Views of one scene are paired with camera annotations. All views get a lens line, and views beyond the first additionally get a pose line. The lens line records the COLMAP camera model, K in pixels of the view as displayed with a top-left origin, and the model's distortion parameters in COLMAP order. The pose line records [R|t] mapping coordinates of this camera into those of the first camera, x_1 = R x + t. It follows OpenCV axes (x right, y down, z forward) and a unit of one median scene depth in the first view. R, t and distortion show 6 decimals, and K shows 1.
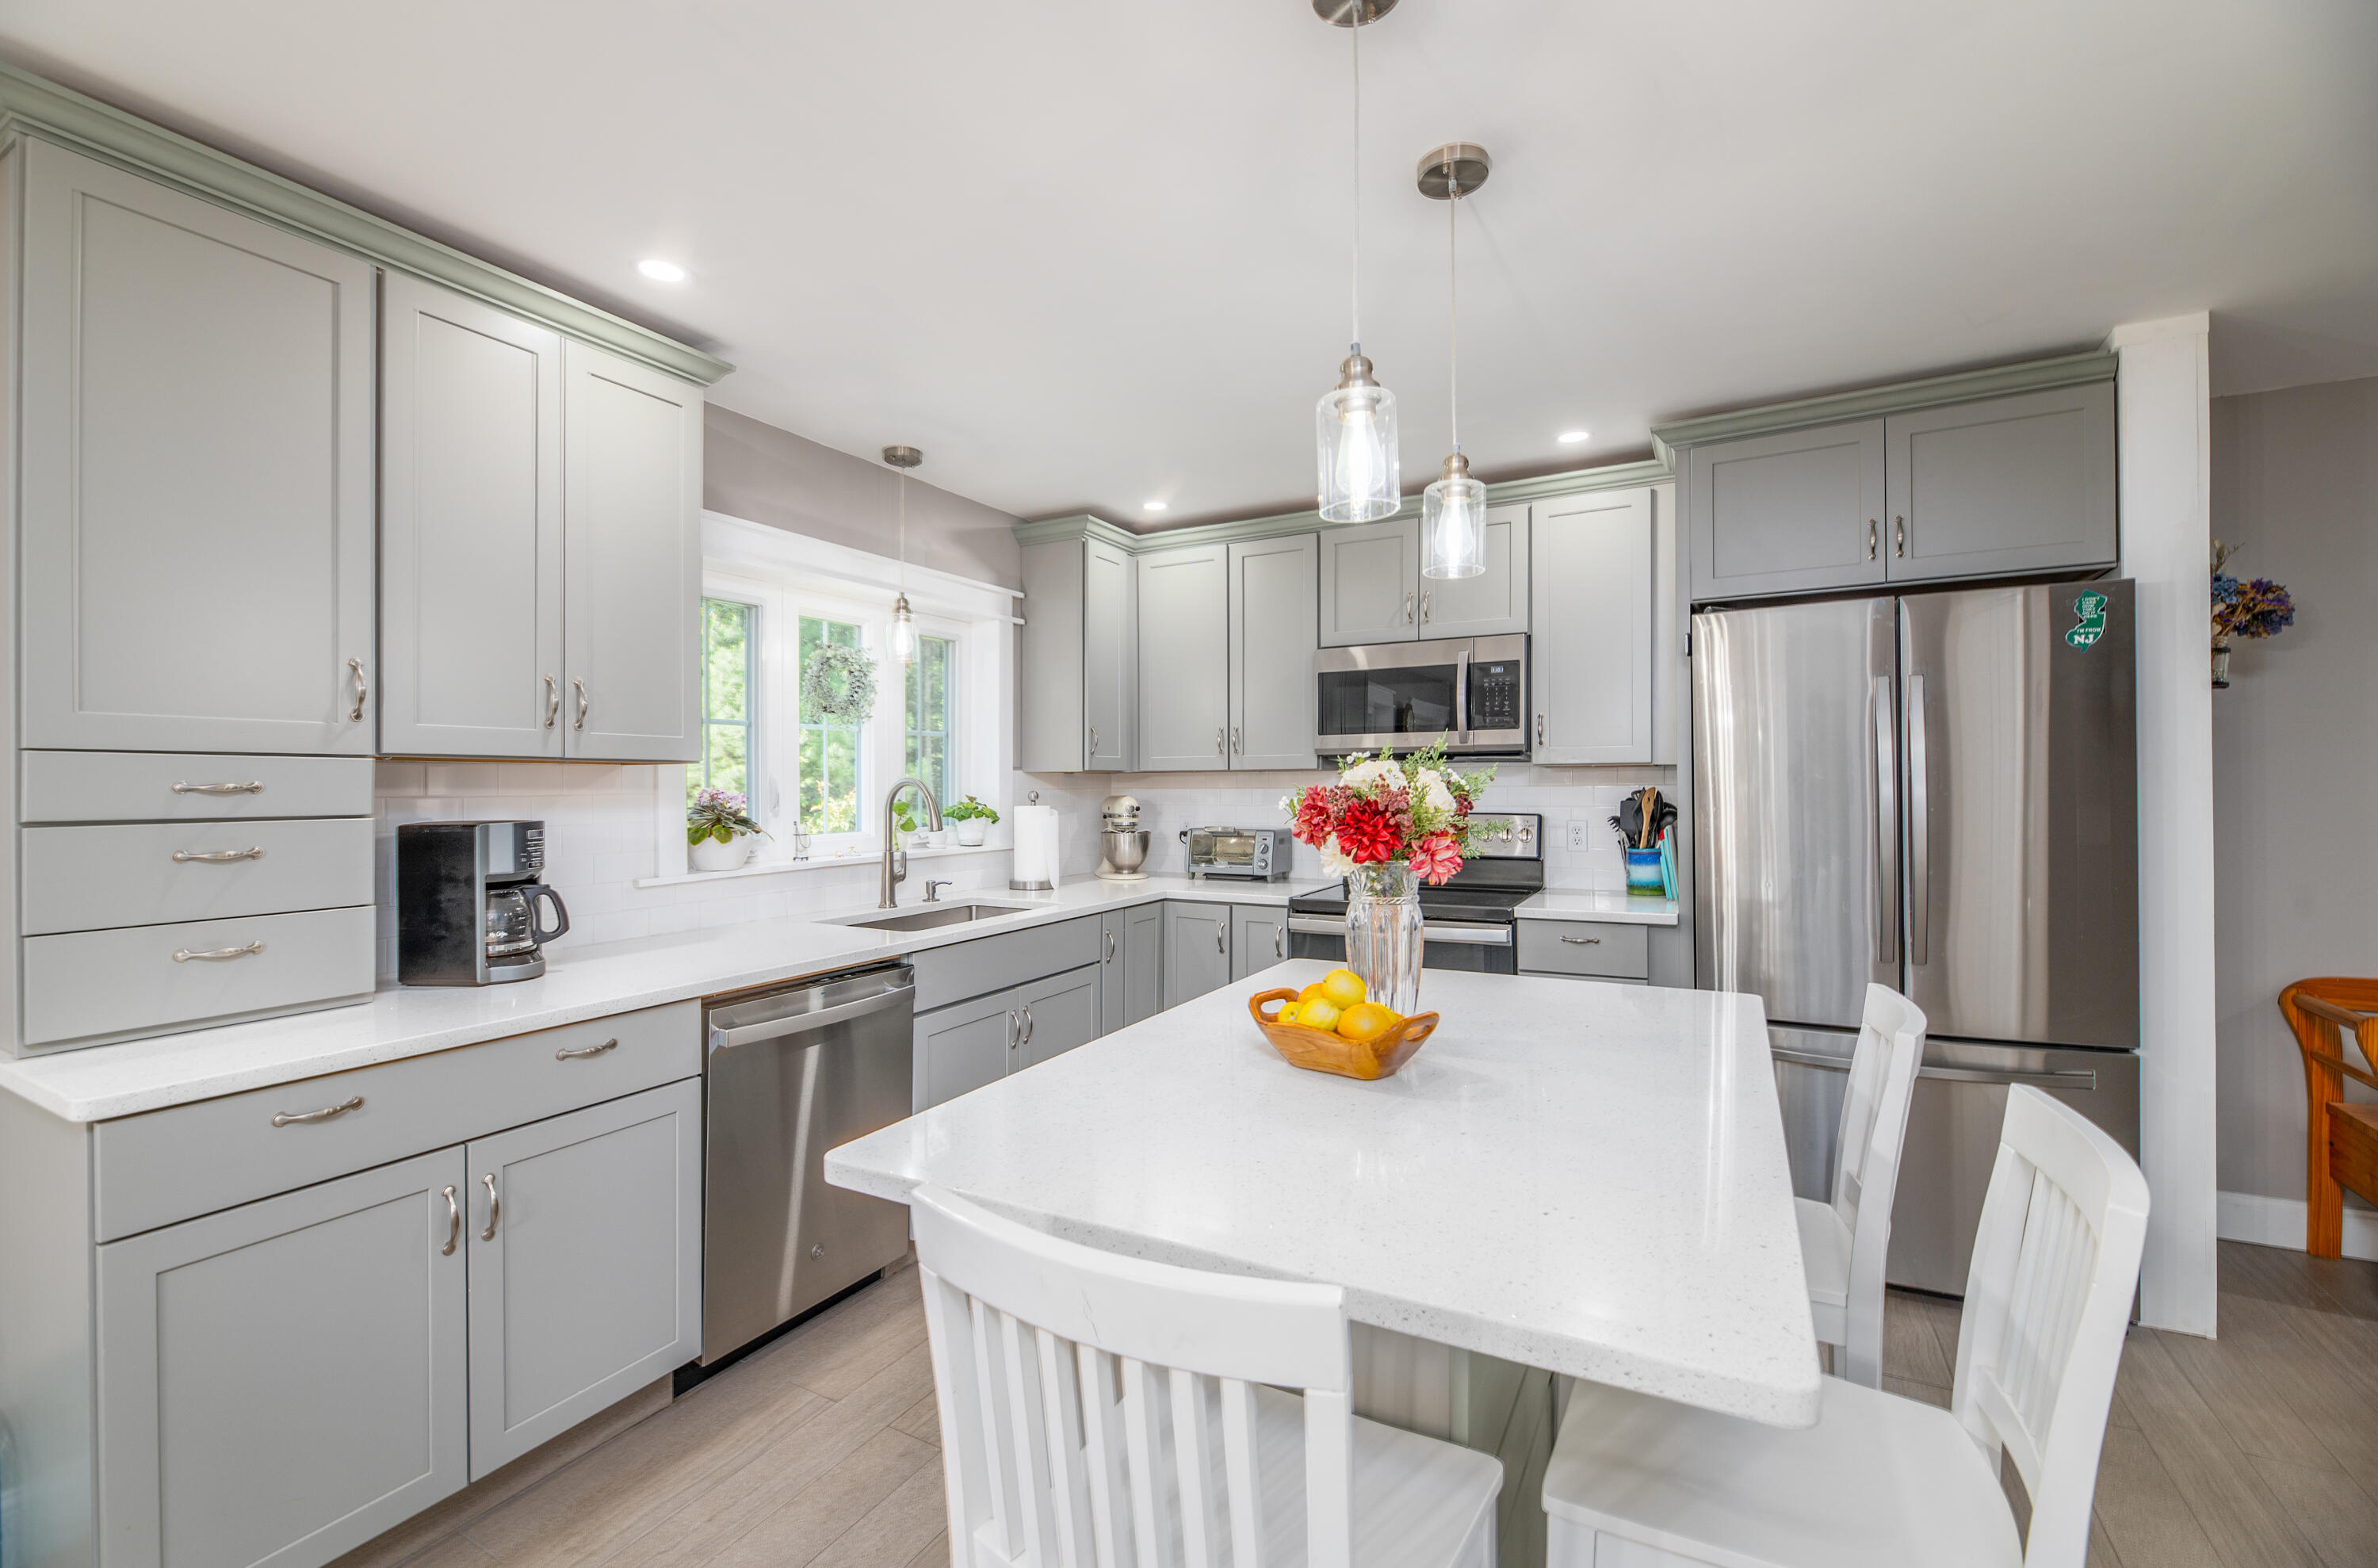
lens RADIAL K [[1012.0, 0, 1189.0], [0, 1012.0, 784.0], [0, 0, 1]] dist [-0.000368, -0.000247]
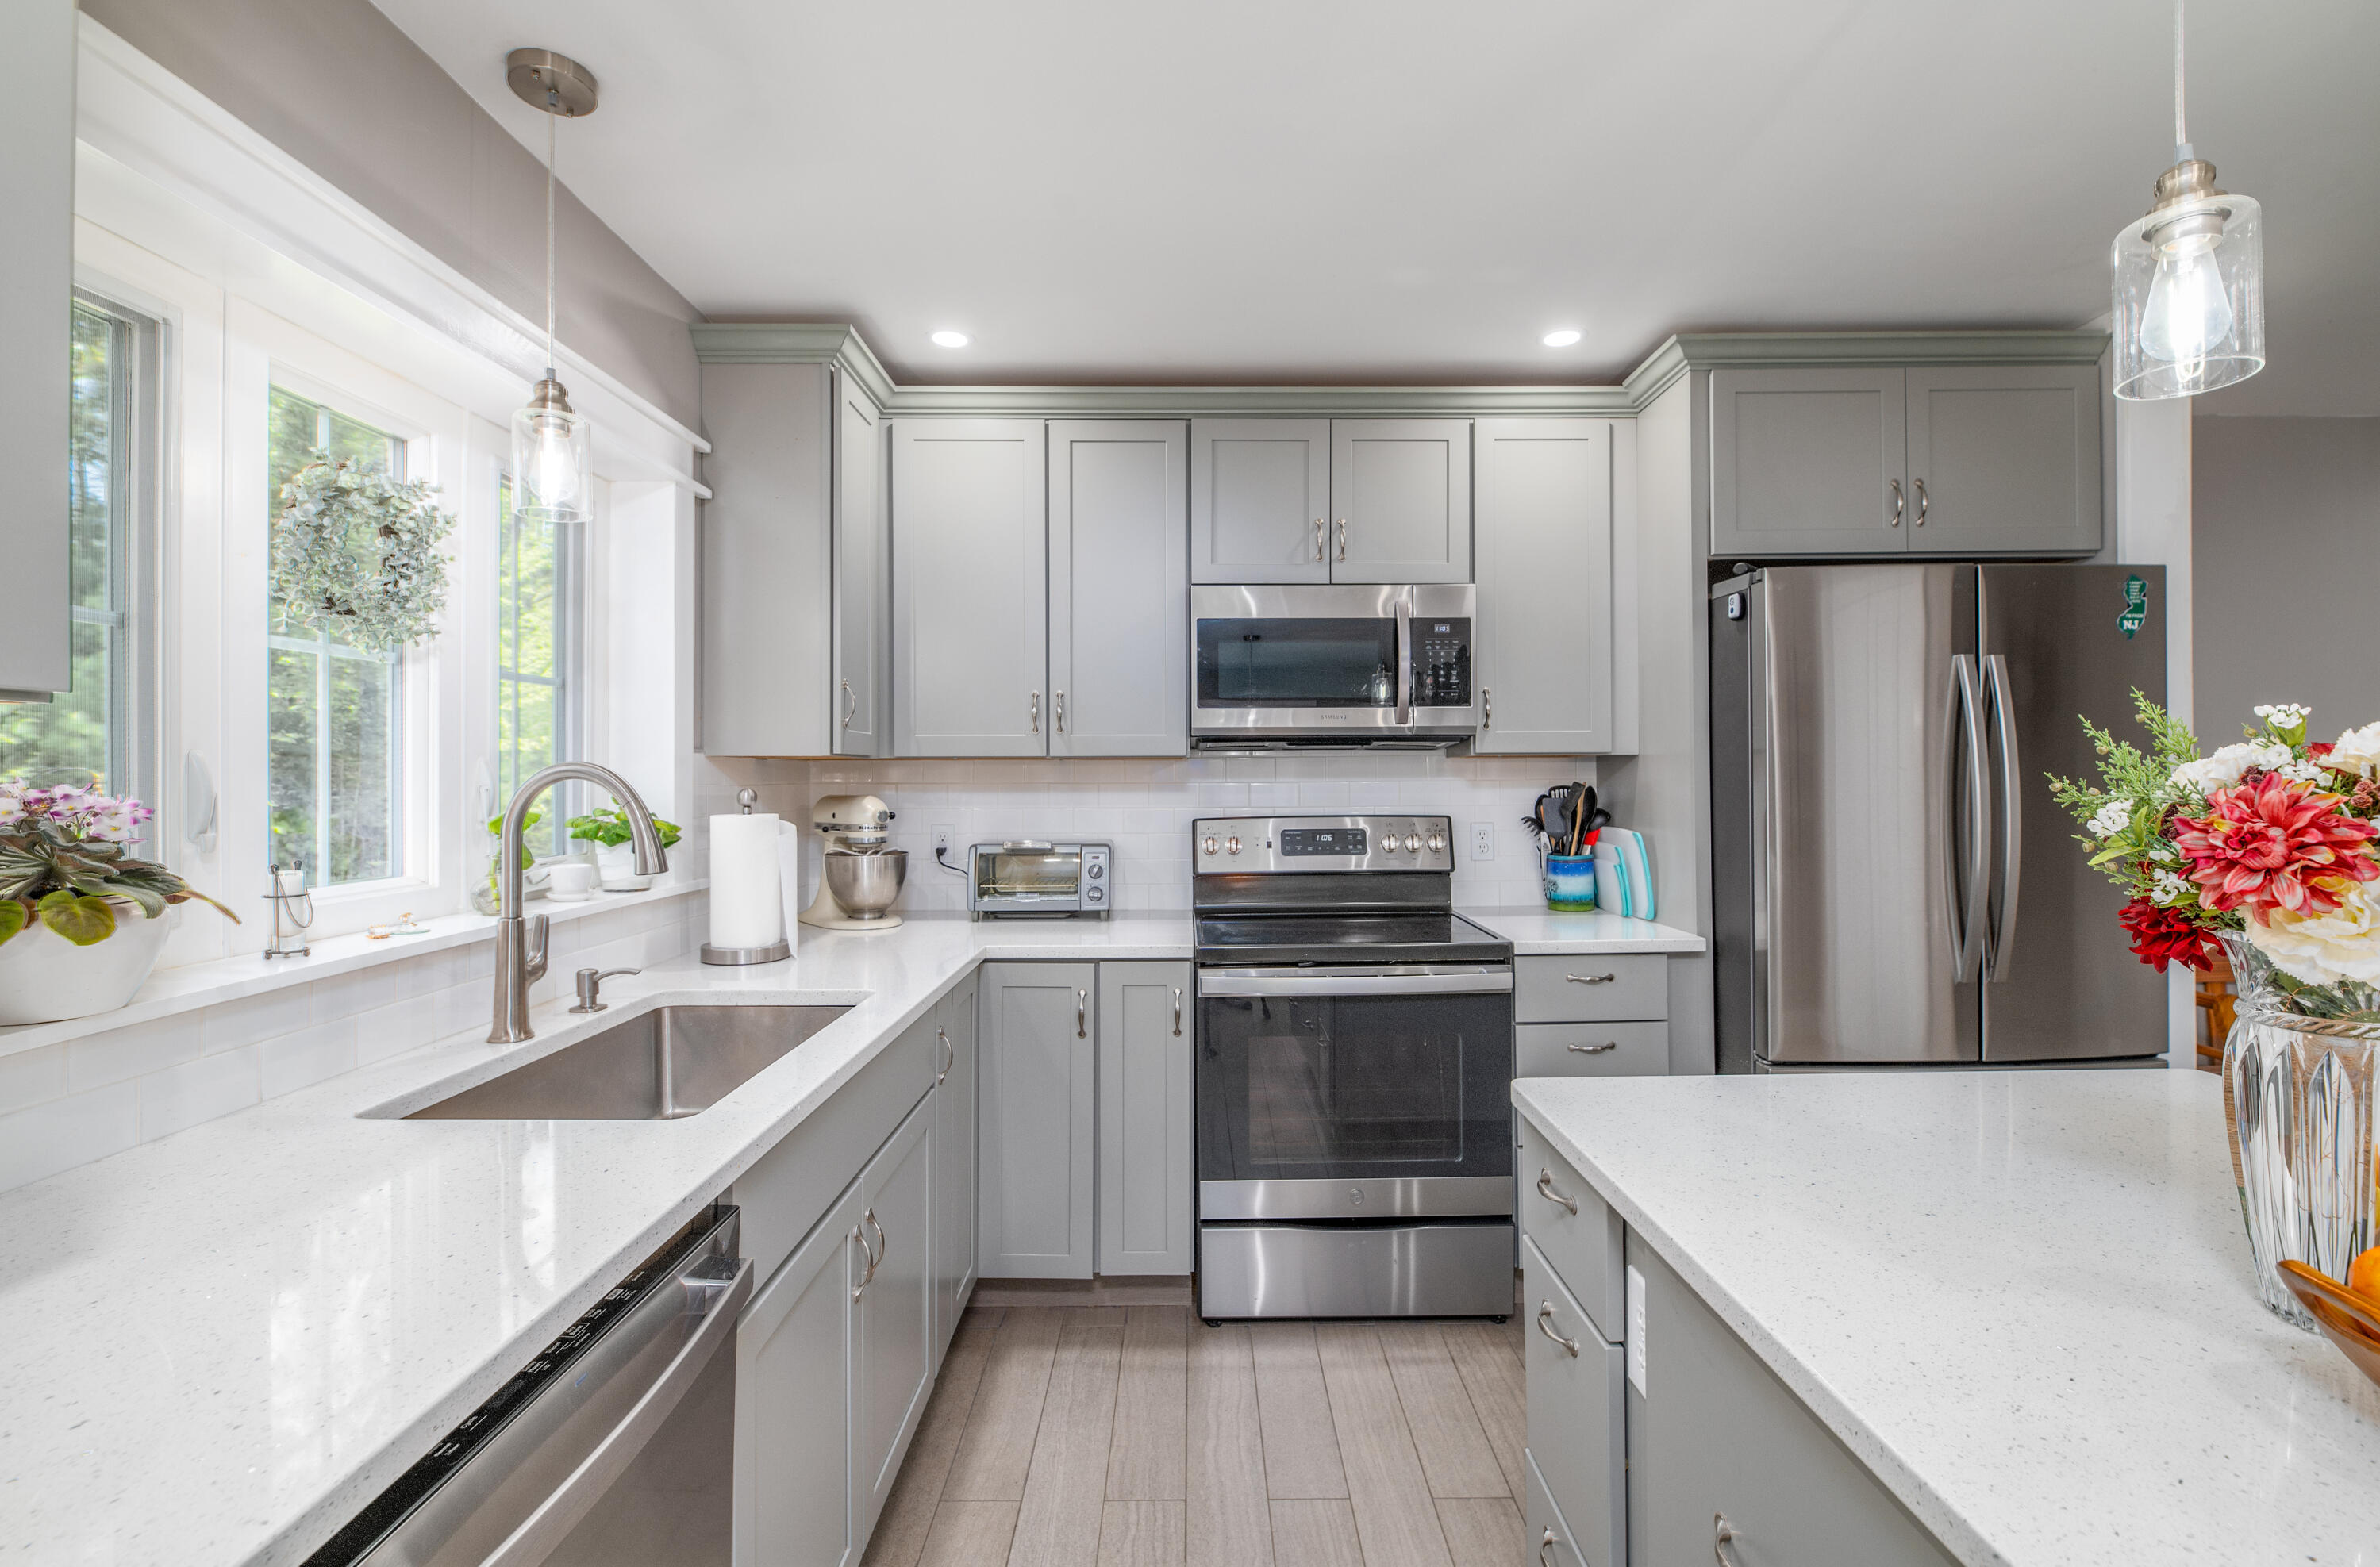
lens RADIAL K [[1040.0, 0, 1204.9], [0, 1040.0, 776.6], [0, 0, 1]] dist [0.000567, -0.000078]
pose [[0.872665, 0.002929, 0.488311, -0.234980], [-0.001554, 0.999994, -0.003220, 0.001911], [-0.488318, 0.002050, 0.872663, 0.397038]]
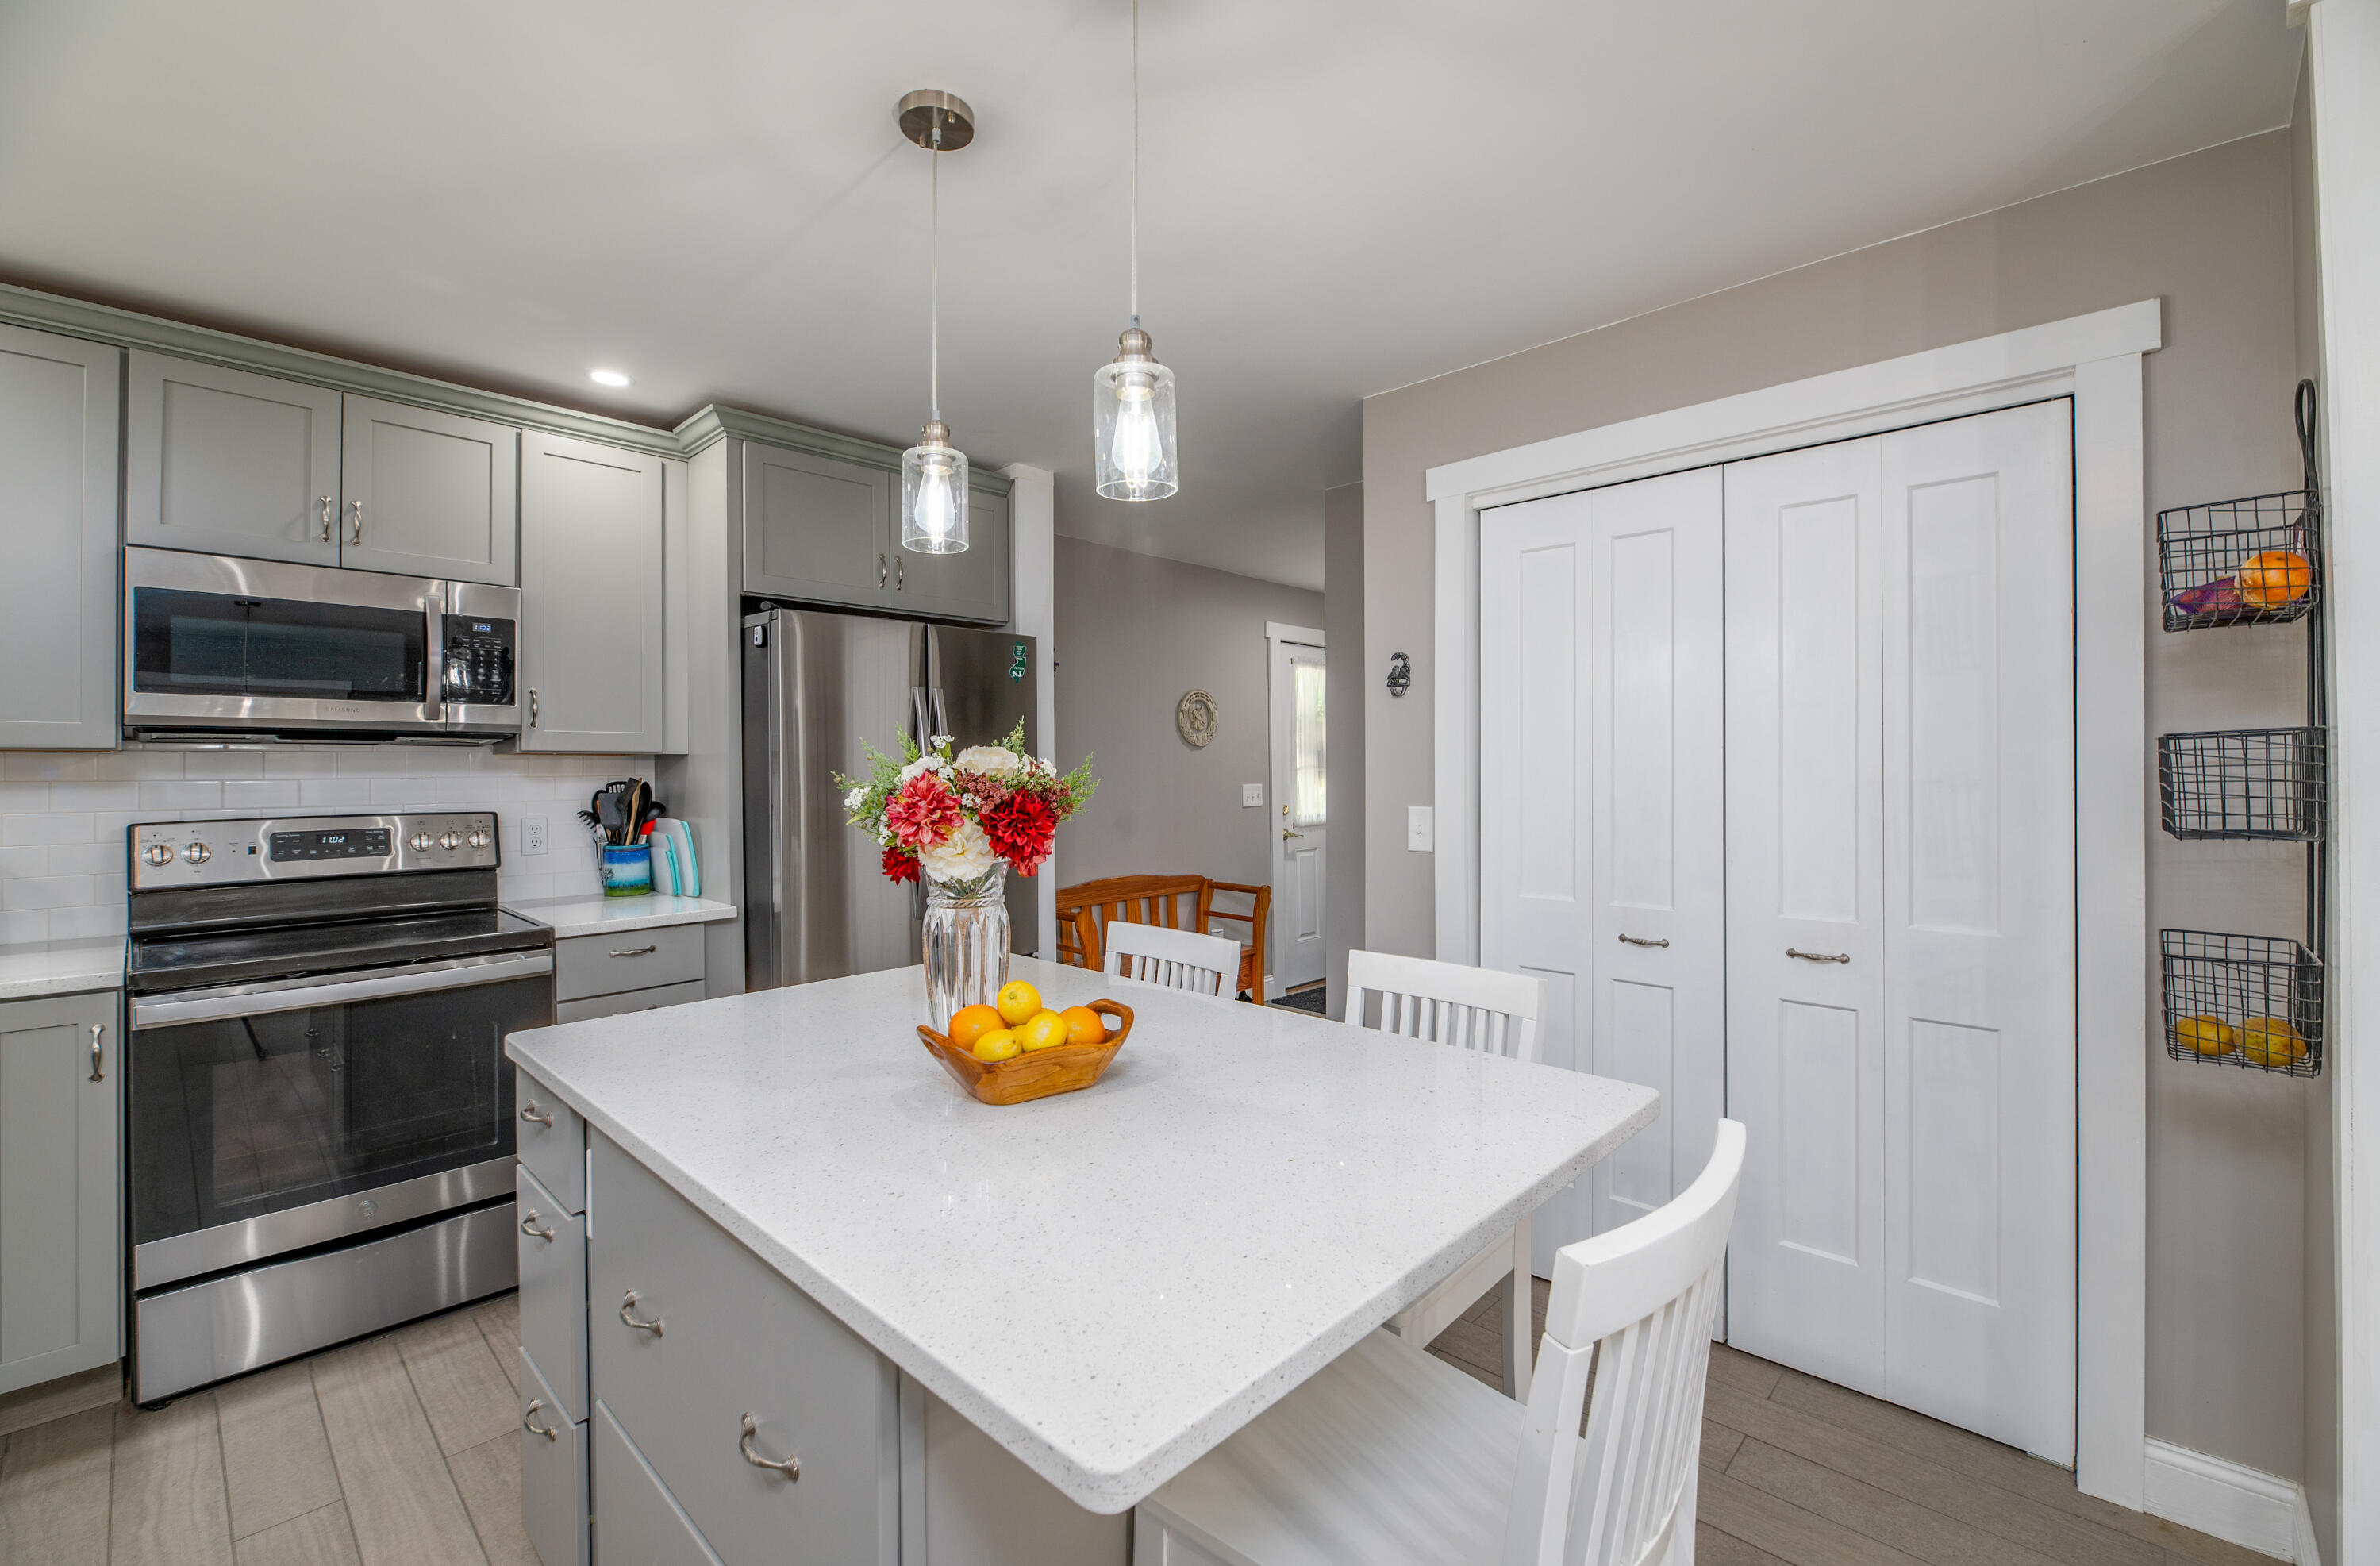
lens RADIAL K [[992.0, 0, 1183.8], [0, 992.0, 765.7], [0, 0, 1]] dist [-0.001902, -0.002970]
pose [[0.262752, 0.009748, 0.964814, -0.286360], [0.001118, 0.999945, -0.010408, 0.001778], [-0.964863, 0.003813, 0.262727, 0.275678]]
